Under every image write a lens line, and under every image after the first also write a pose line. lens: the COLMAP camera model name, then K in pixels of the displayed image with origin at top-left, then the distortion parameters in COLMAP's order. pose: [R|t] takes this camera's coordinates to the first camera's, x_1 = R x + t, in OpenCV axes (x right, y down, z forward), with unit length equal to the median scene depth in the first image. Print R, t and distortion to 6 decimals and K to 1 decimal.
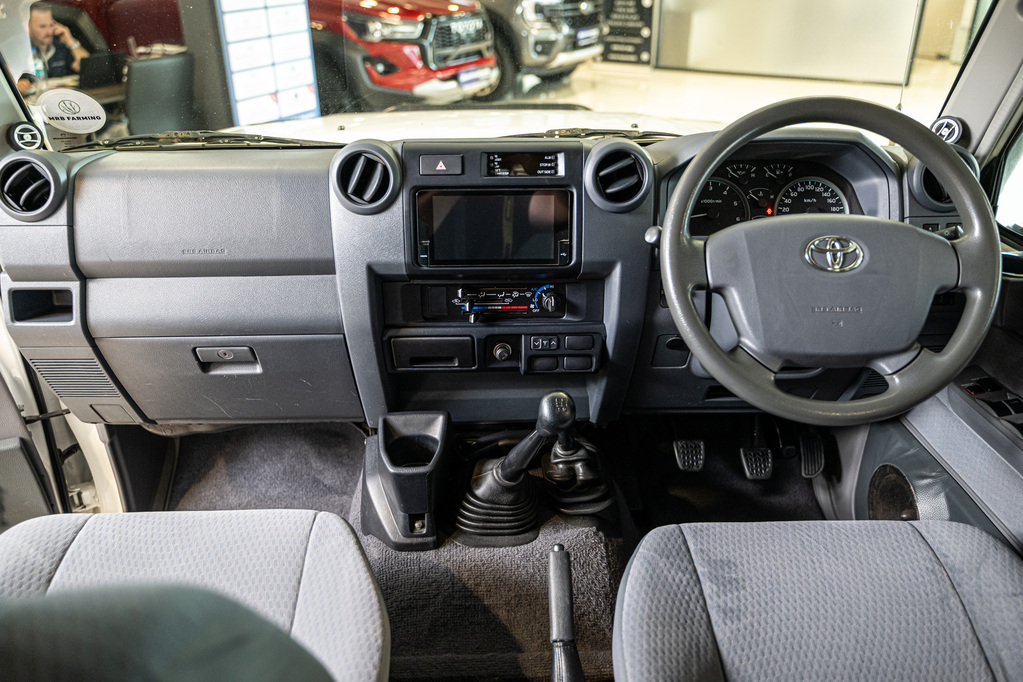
lens RADIAL K [[812.0, 0, 513.7], [0, 812.0, 342.8], [0, 0, 1]] dist [0.003159, -0.015089]
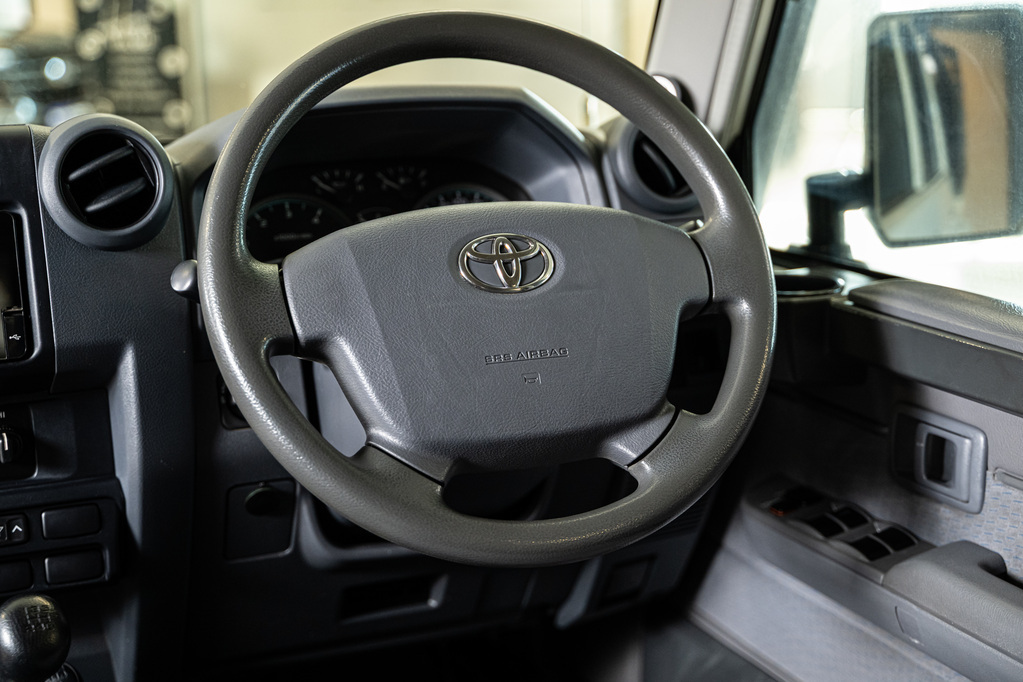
lens RADIAL K [[1532.4, 0, 511.0], [0, 1532.4, 341.1], [0, 0, 1]] dist [-0.000854, 0.000000]
pose [[0.934221, -0.095129, 0.343776, 0.024531], [0.168148, 0.967426, -0.189245, 0.141454], [-0.314575, 0.234602, 0.919785, 0.028851]]
